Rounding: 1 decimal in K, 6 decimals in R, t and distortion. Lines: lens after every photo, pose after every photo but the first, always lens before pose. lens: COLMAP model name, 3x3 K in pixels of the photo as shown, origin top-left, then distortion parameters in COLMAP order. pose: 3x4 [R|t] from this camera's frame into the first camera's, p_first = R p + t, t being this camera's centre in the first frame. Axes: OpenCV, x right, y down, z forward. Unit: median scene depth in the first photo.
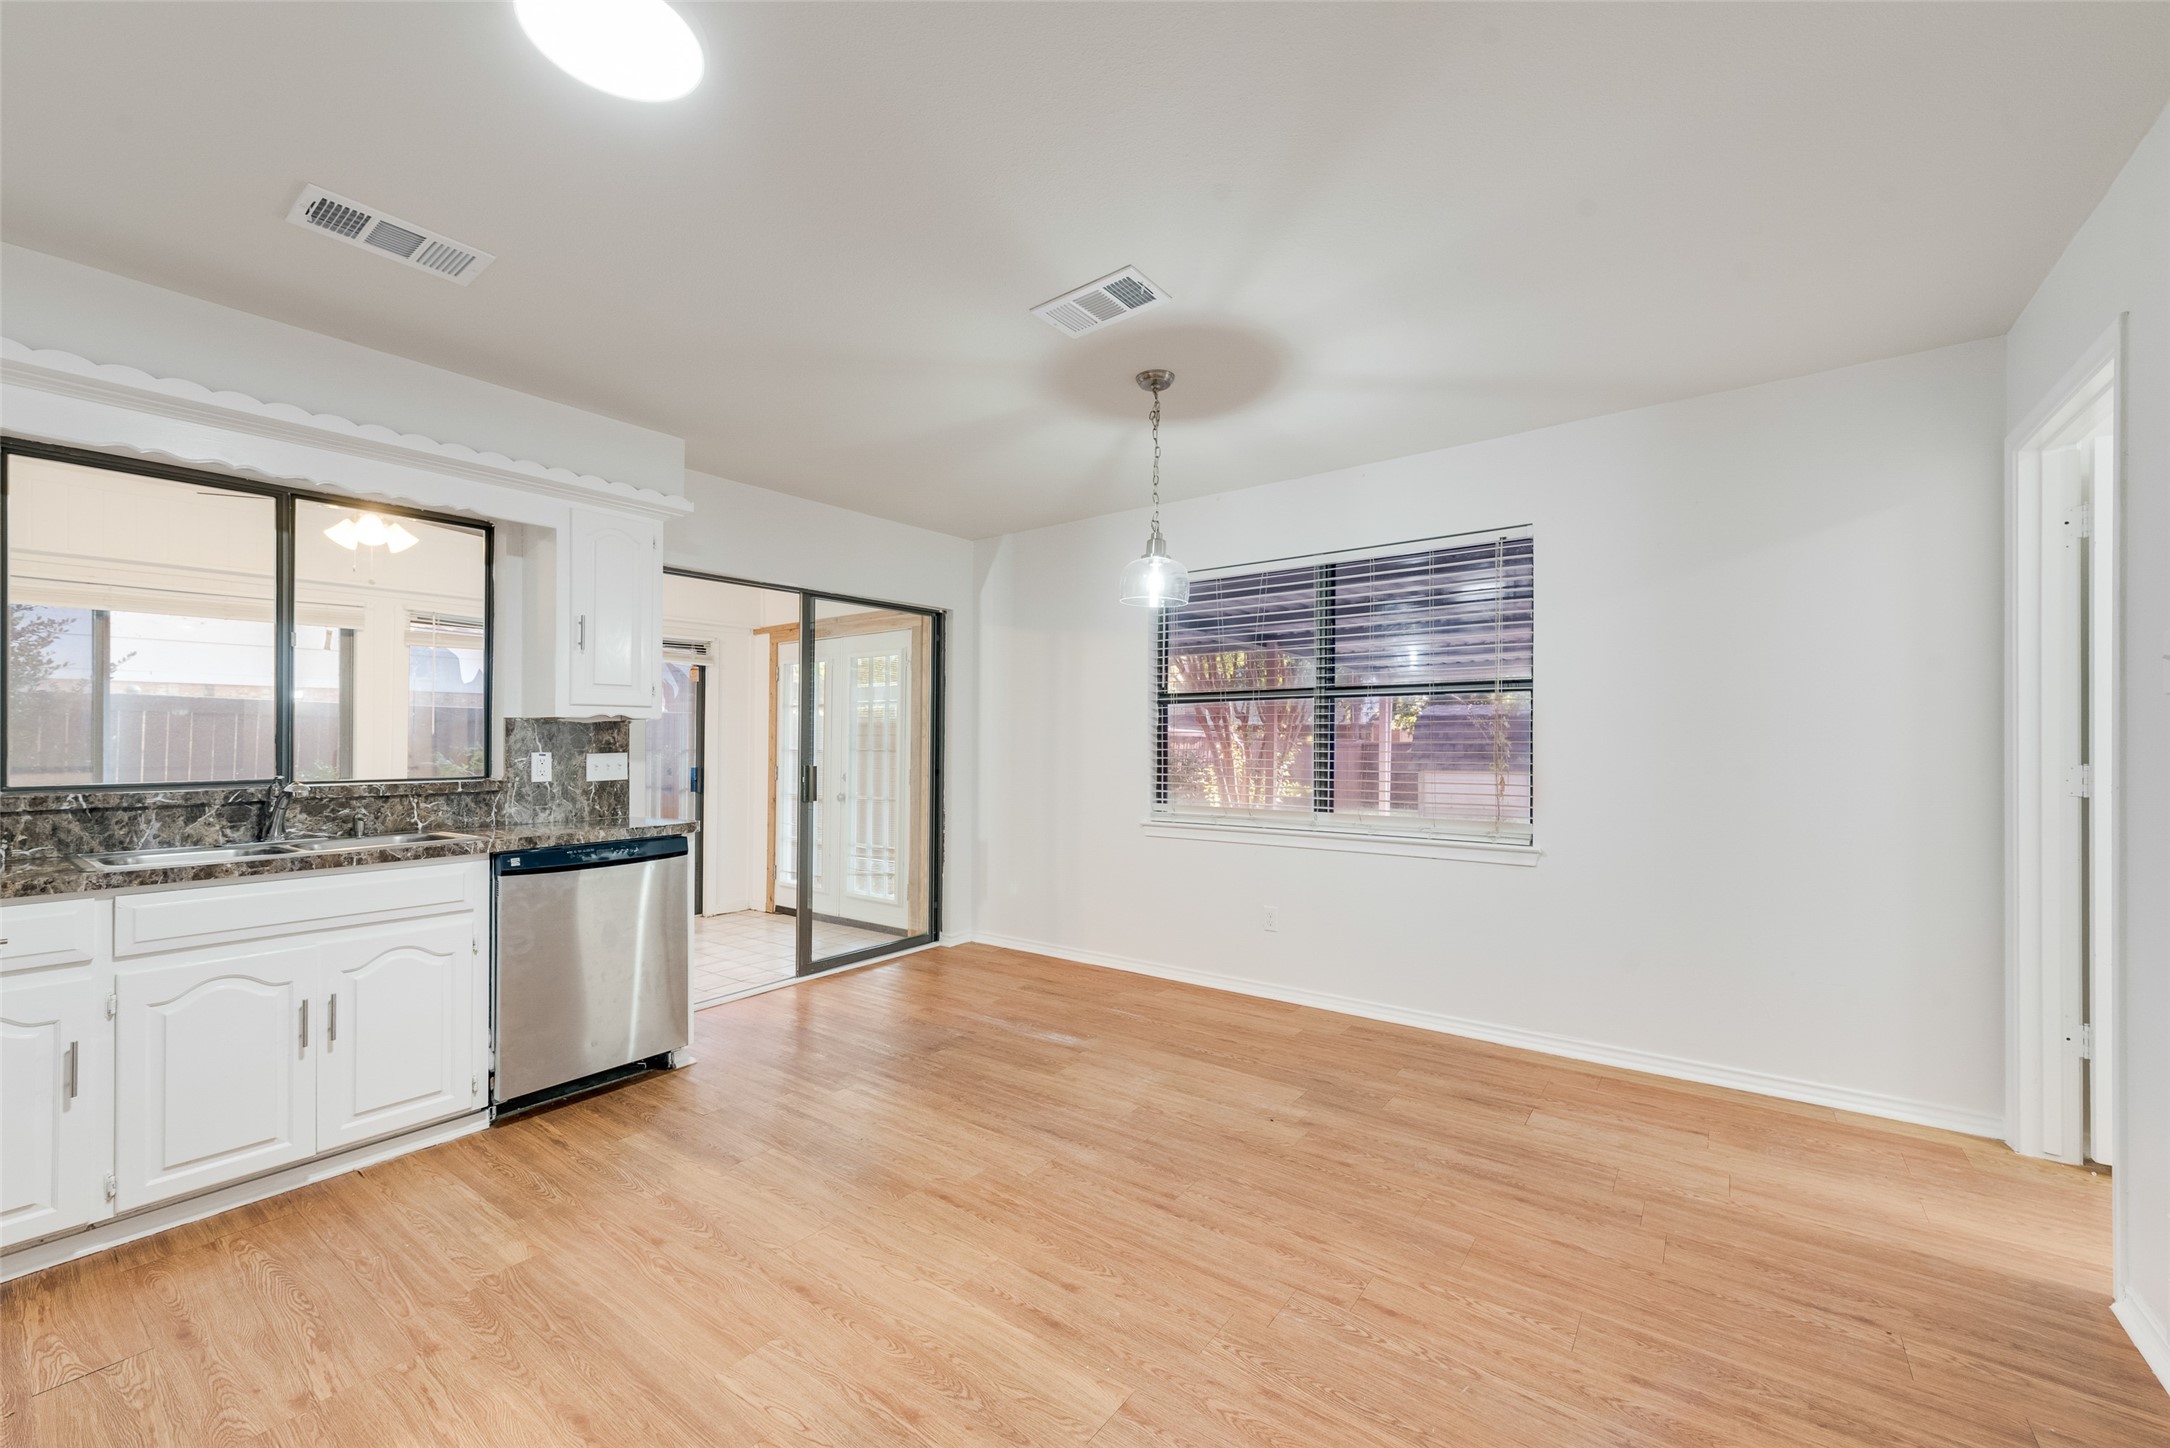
lens RADIAL K [[853.0, 0, 1086.7], [0, 853.0, 734.5], [0, 0, 1]] dist [0.019428, -0.006255]
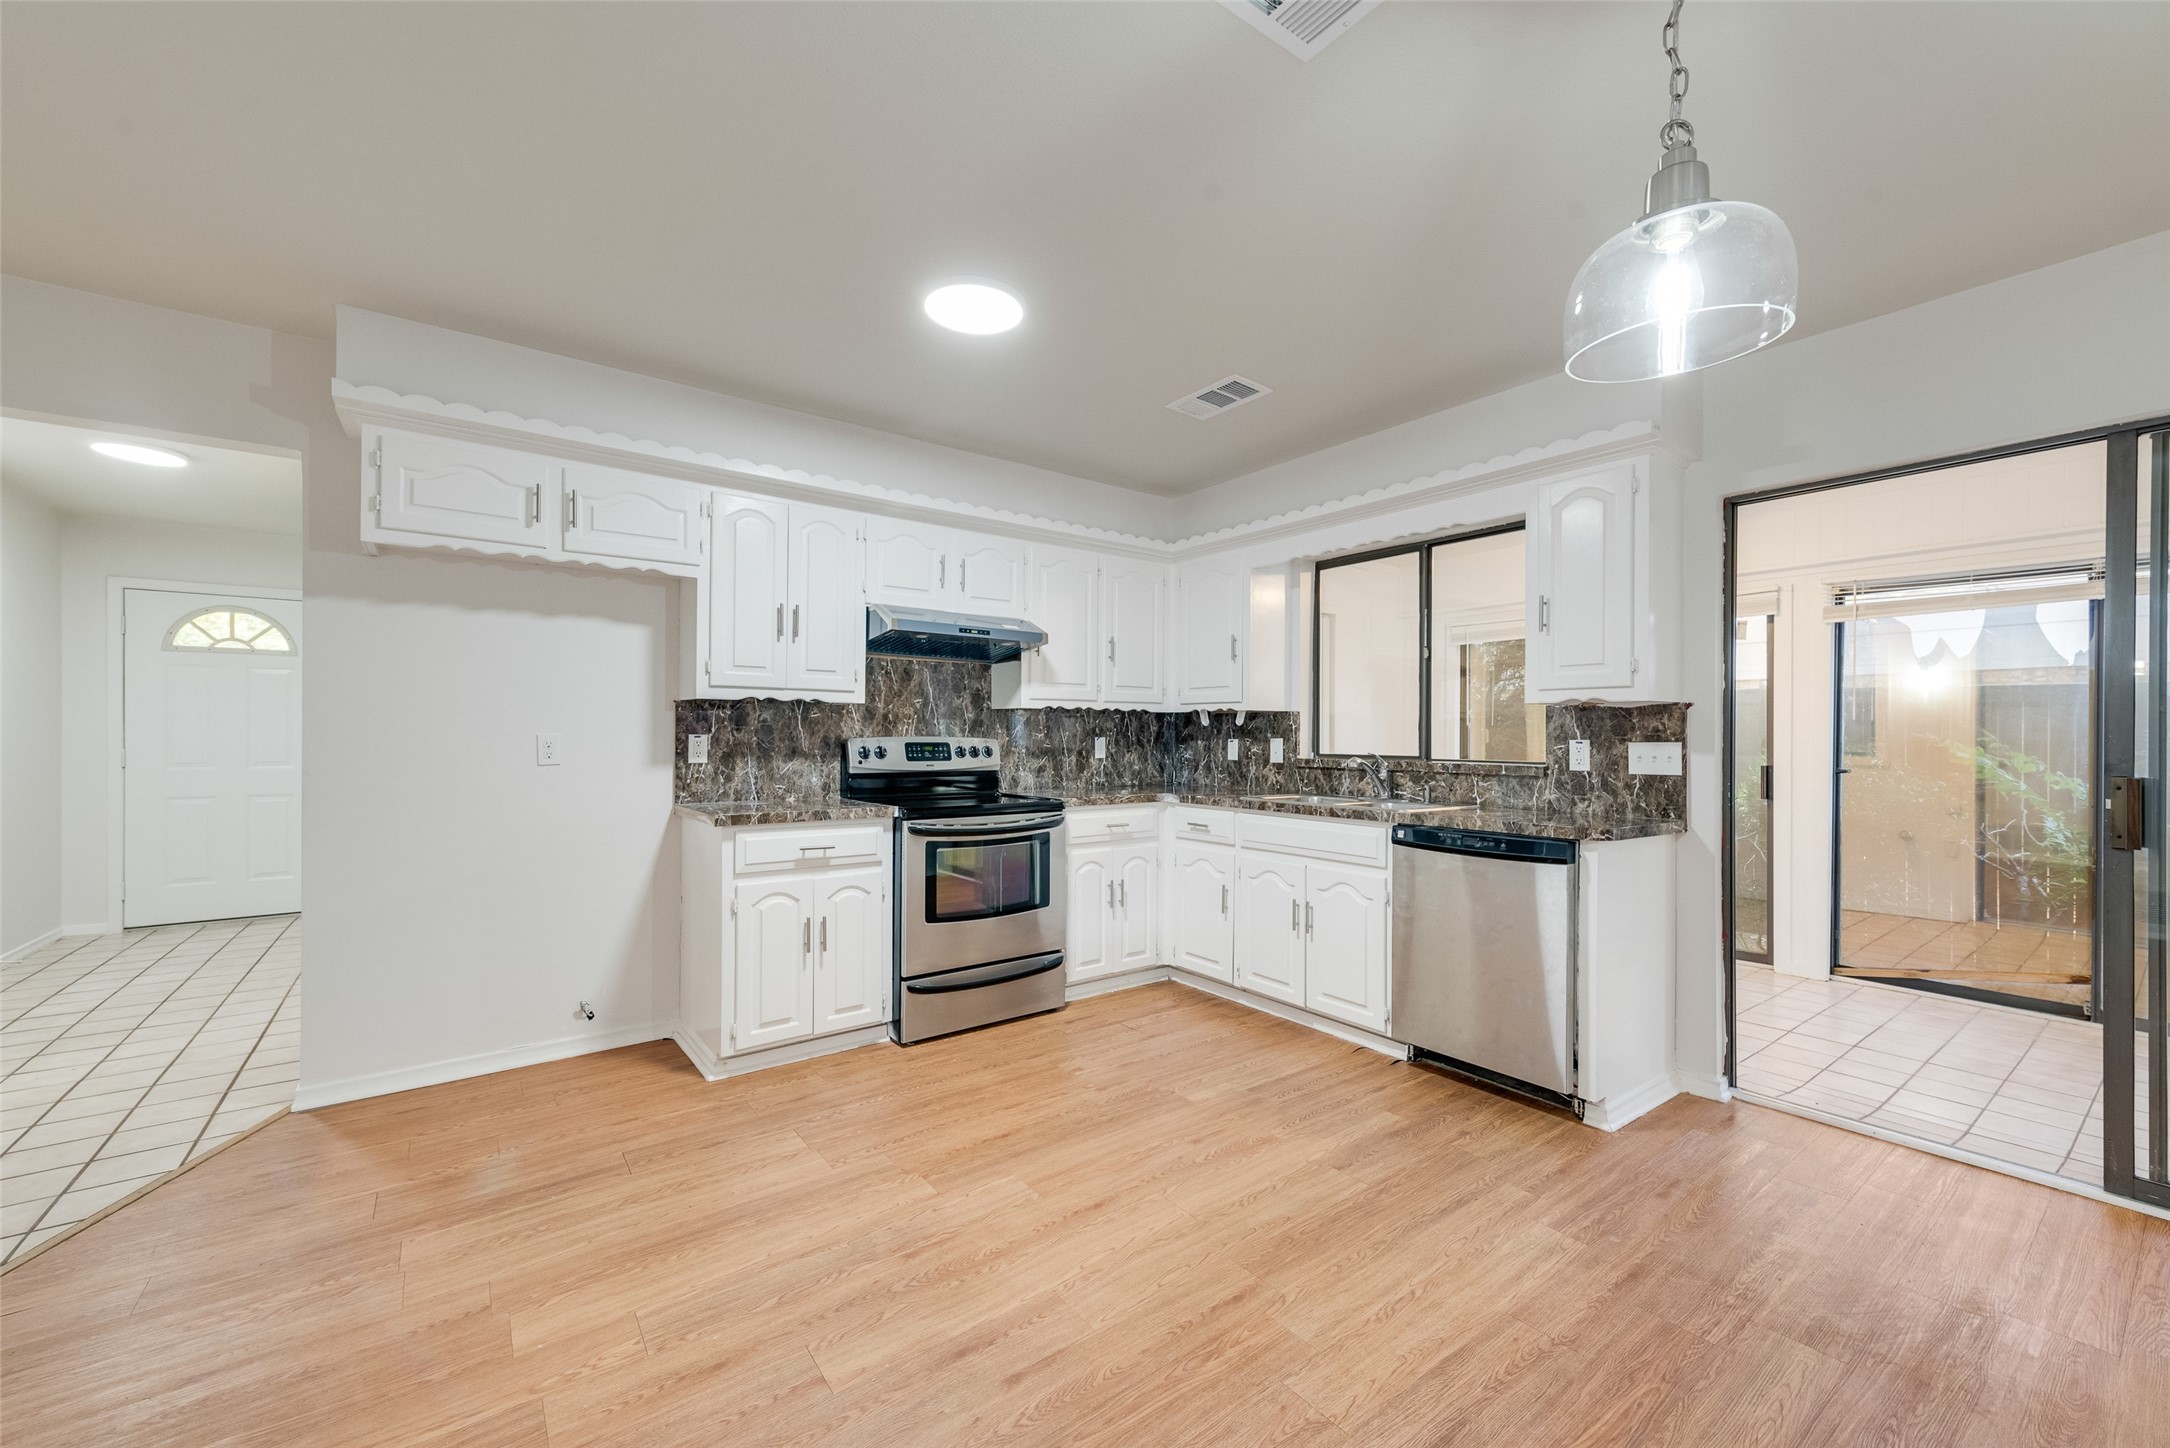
lens RADIAL K [[853.0, 0, 1086.7], [0, 853.0, 734.5], [0, 0, 1]] dist [0.019428, -0.006255]
pose [[-0.284731, 0.005215, -0.958593, 0.584414], [0.006103, 0.999975, 0.003627, 0.011060], [0.958588, -0.004818, -0.284756, 1.006986]]
